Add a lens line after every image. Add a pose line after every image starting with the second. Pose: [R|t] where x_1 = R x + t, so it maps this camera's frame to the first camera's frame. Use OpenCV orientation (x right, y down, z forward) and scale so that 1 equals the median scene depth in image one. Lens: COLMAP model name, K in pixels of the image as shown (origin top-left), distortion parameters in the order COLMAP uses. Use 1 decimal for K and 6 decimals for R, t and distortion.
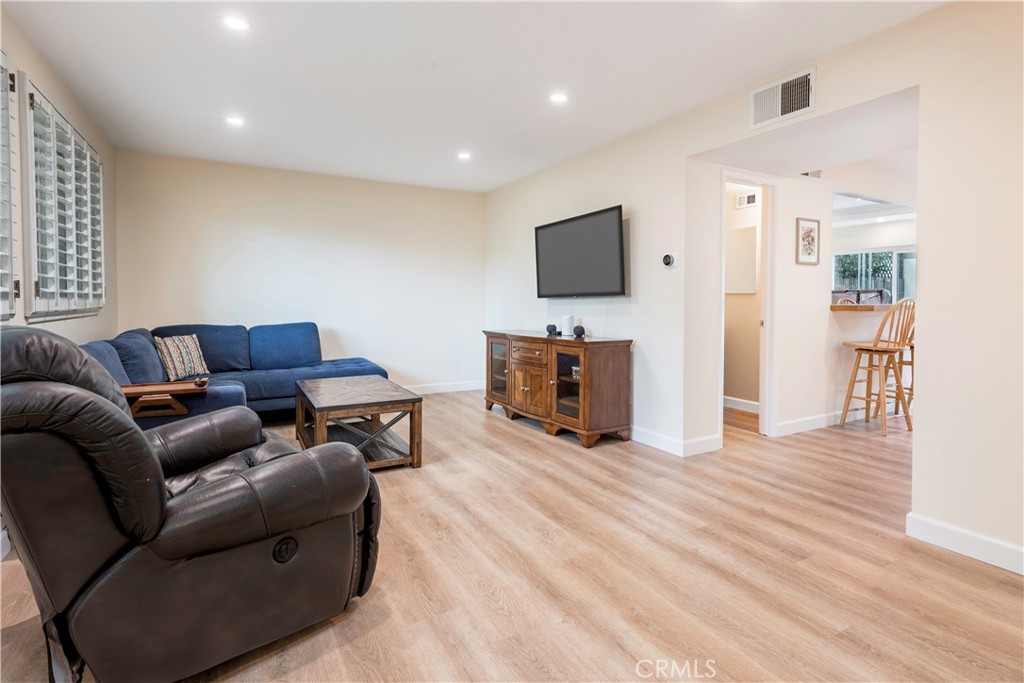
lens RADIAL K [[505.7, 0, 499.1], [0, 505.7, 301.8], [0, 0, 1]] dist [-0.000756, -0.000609]
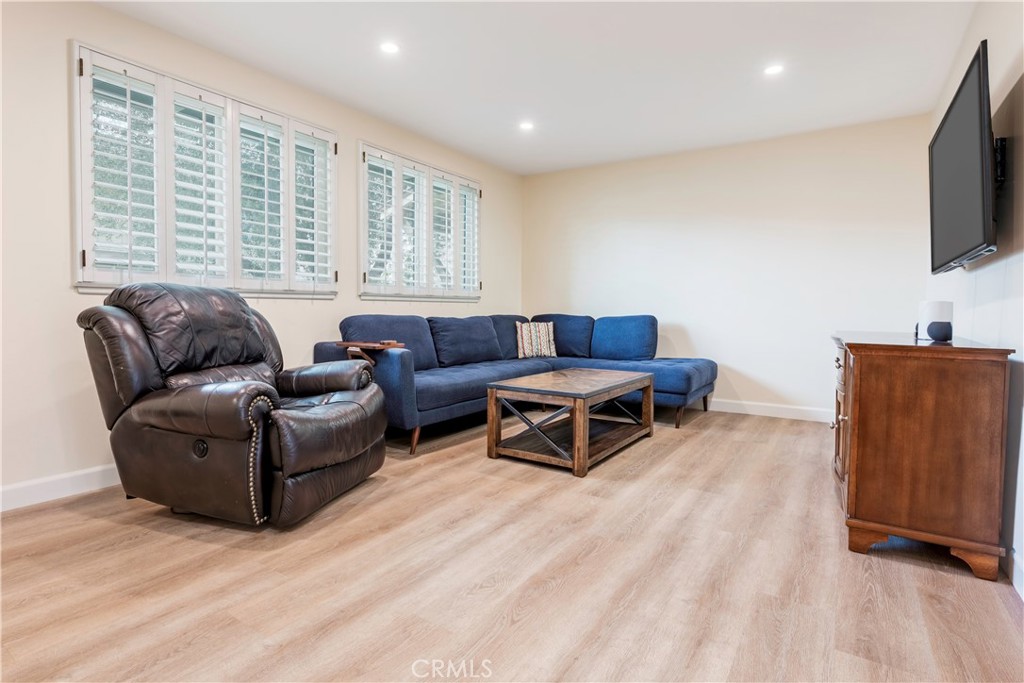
lens RADIAL K [[505.7, 0, 504.4], [0, 505.7, 319.8], [0, 0, 1]] dist [-0.000756, -0.000609]
pose [[0.461596, 0.018602, -0.886895, 0.542105], [-0.006469, 0.999824, 0.017604, 0.056187], [0.887067, -0.002389, 0.461635, 0.525307]]
